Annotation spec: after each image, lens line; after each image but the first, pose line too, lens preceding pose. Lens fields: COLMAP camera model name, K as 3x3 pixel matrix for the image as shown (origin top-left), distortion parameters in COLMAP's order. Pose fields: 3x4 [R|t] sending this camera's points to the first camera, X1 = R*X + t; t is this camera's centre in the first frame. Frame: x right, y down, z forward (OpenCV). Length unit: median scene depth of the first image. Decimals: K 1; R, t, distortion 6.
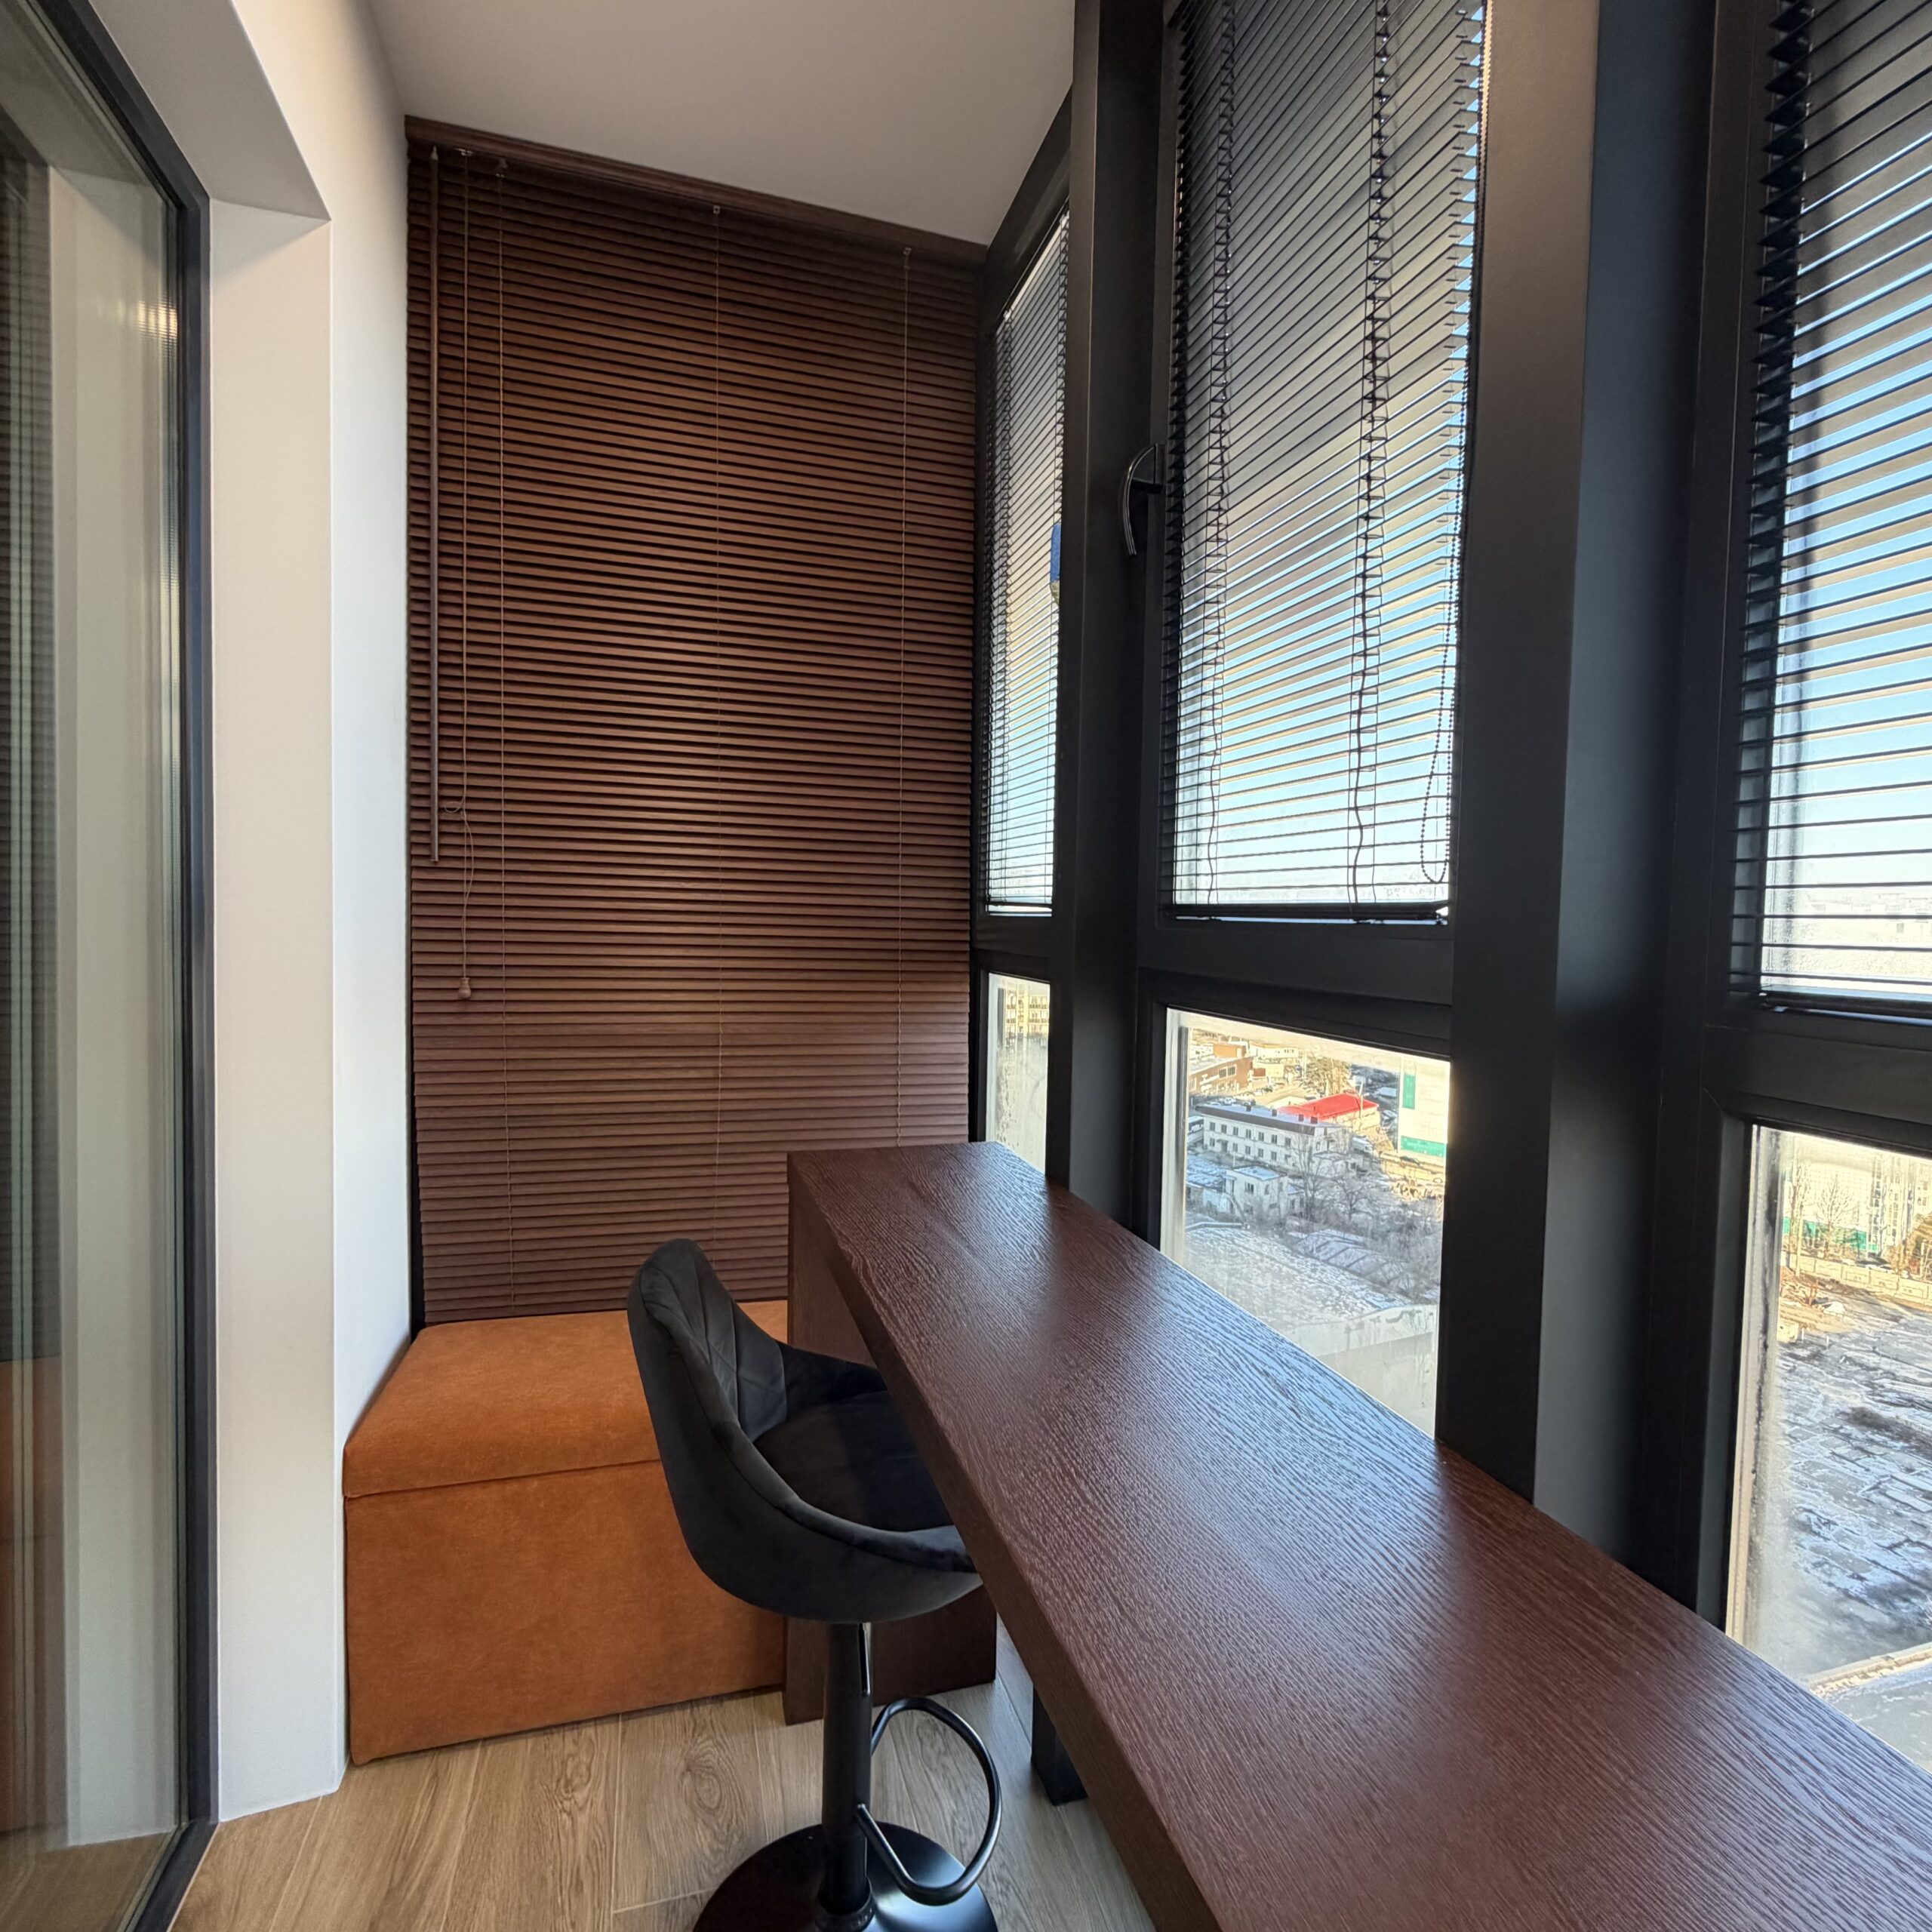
lens RADIAL K [[1039.0, 0, 970.1], [0, 1039.0, 965.8], [0, 0, 1]] dist [0.001915, -0.000058]
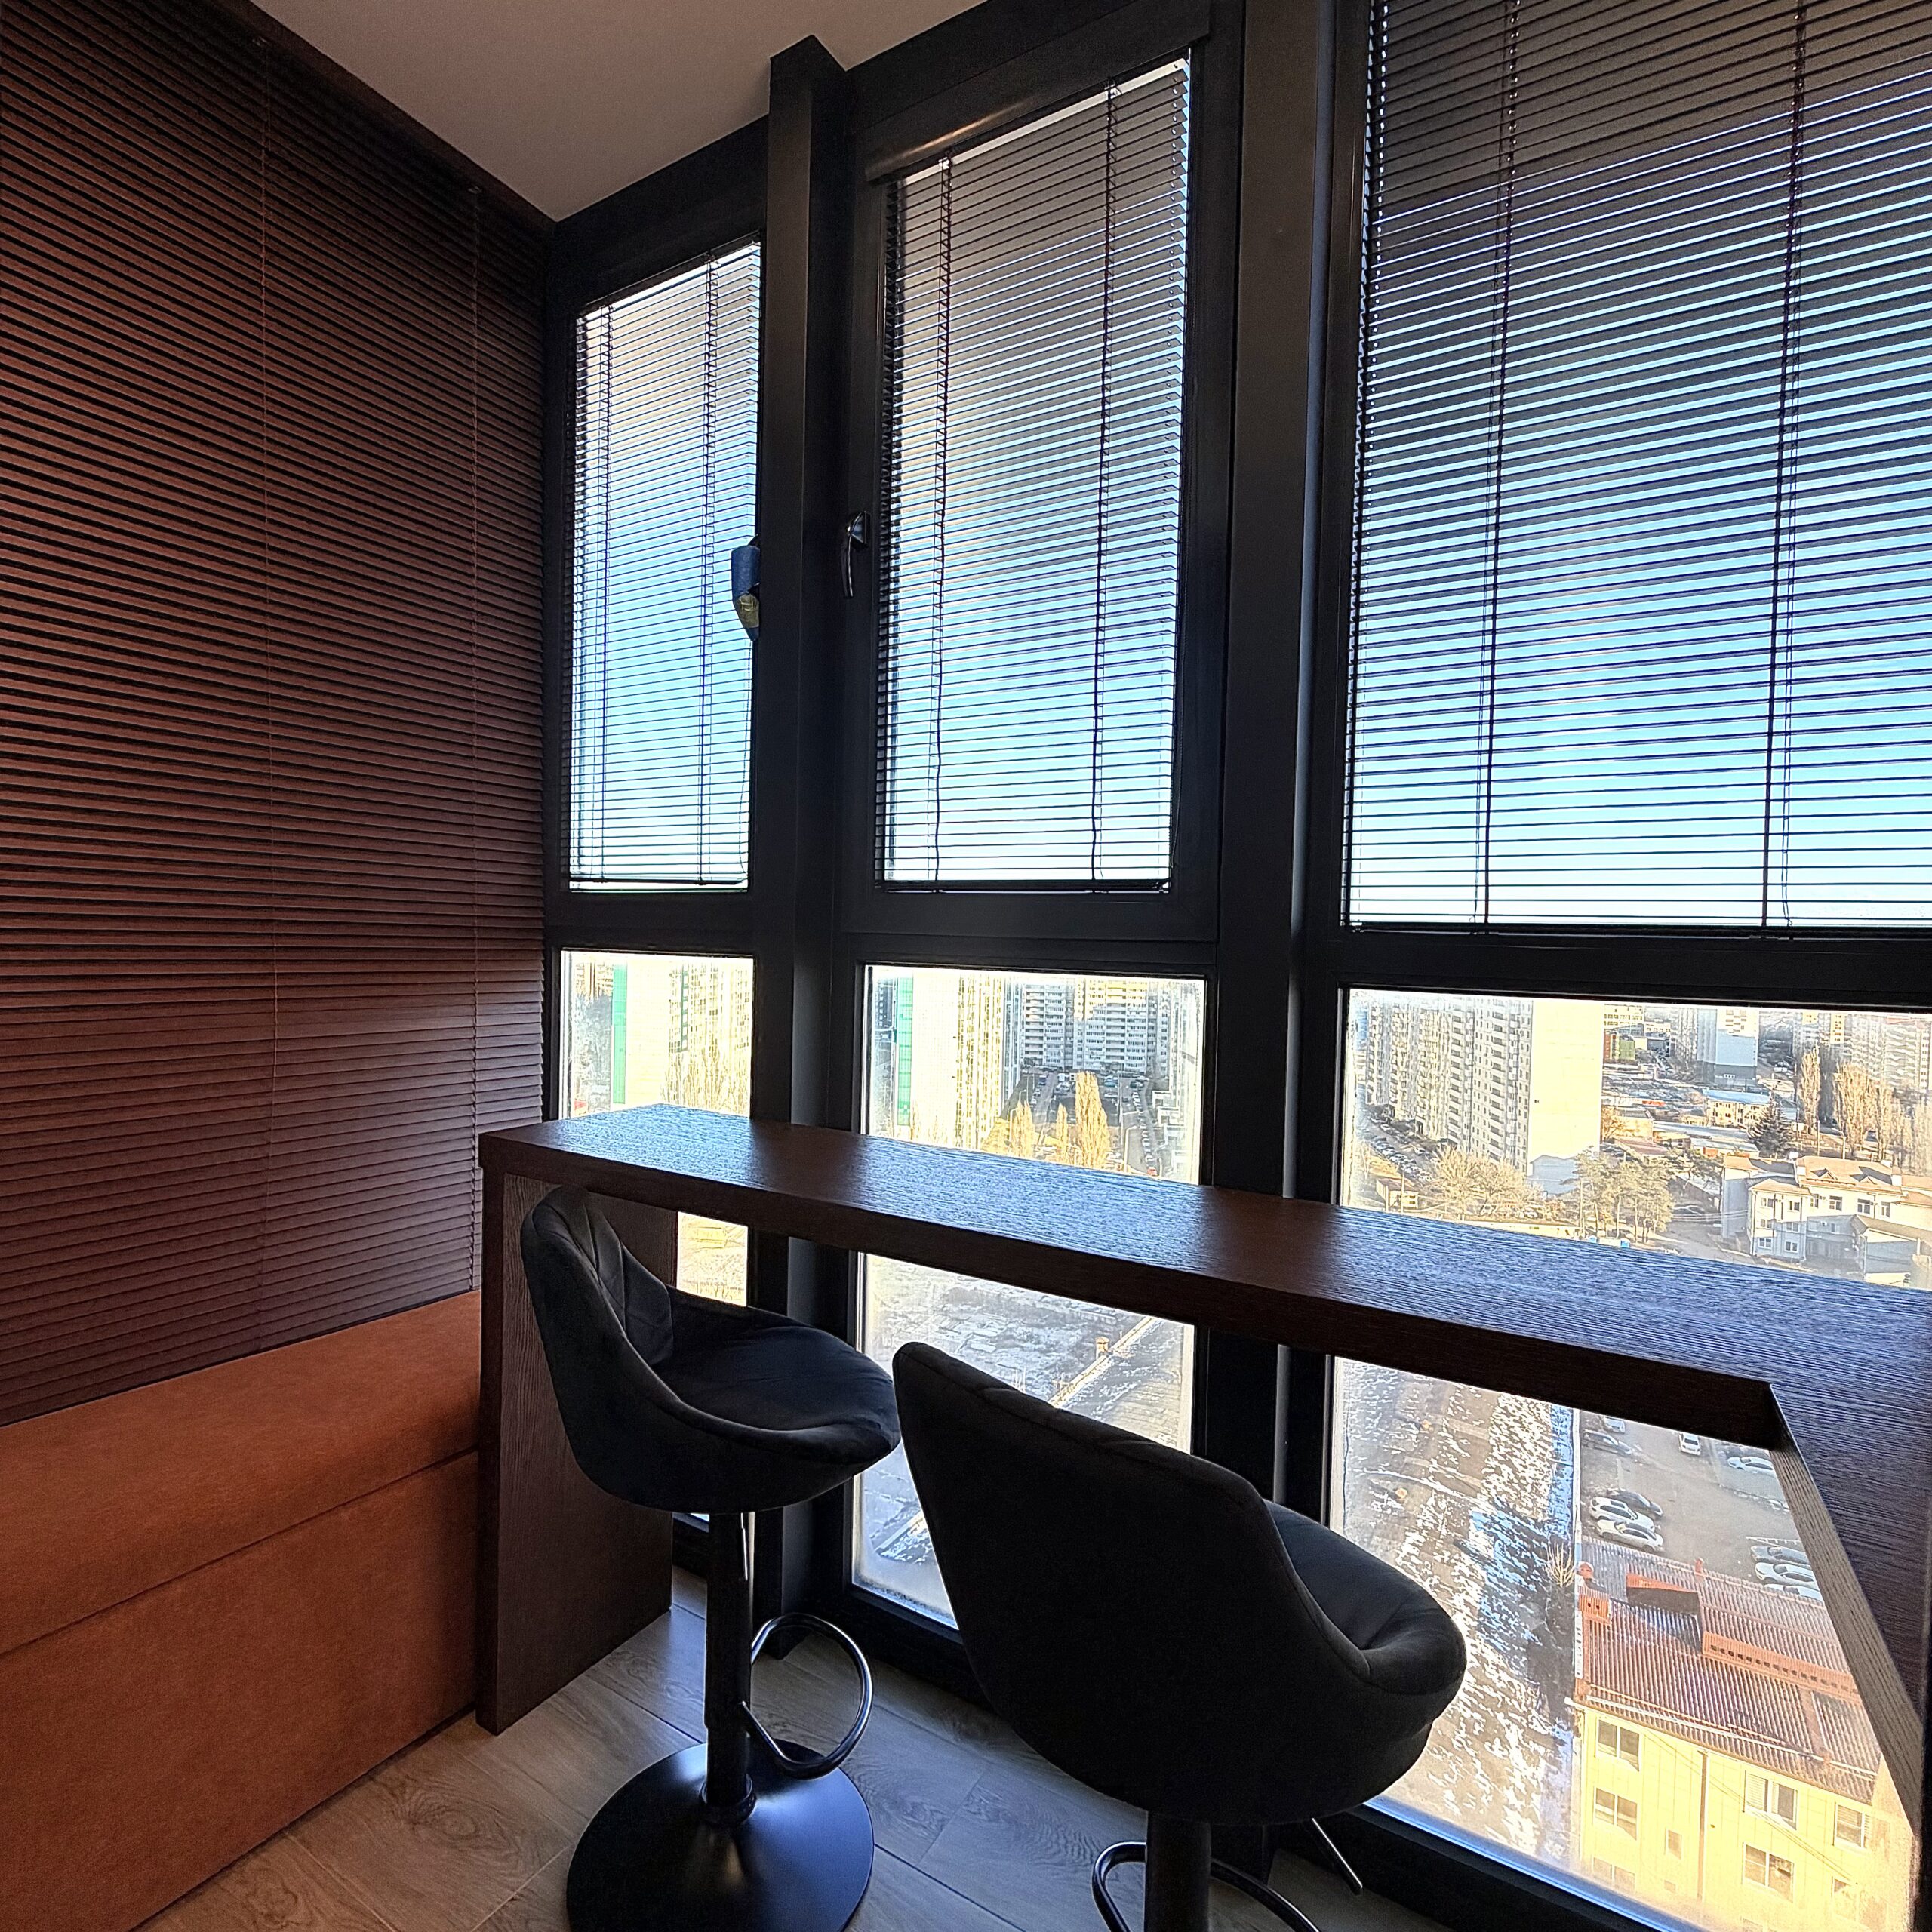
lens RADIAL K [[1039.0, 0, 969.4], [0, 1039.0, 965.0], [0, 0, 1]] dist [0.001915, -0.000058]
pose [[0.746933, -0.026640, 0.664366, -0.472371], [0.025008, 0.999616, 0.011966, 0.024987], [-0.664429, 0.007677, 0.747312, -0.004449]]
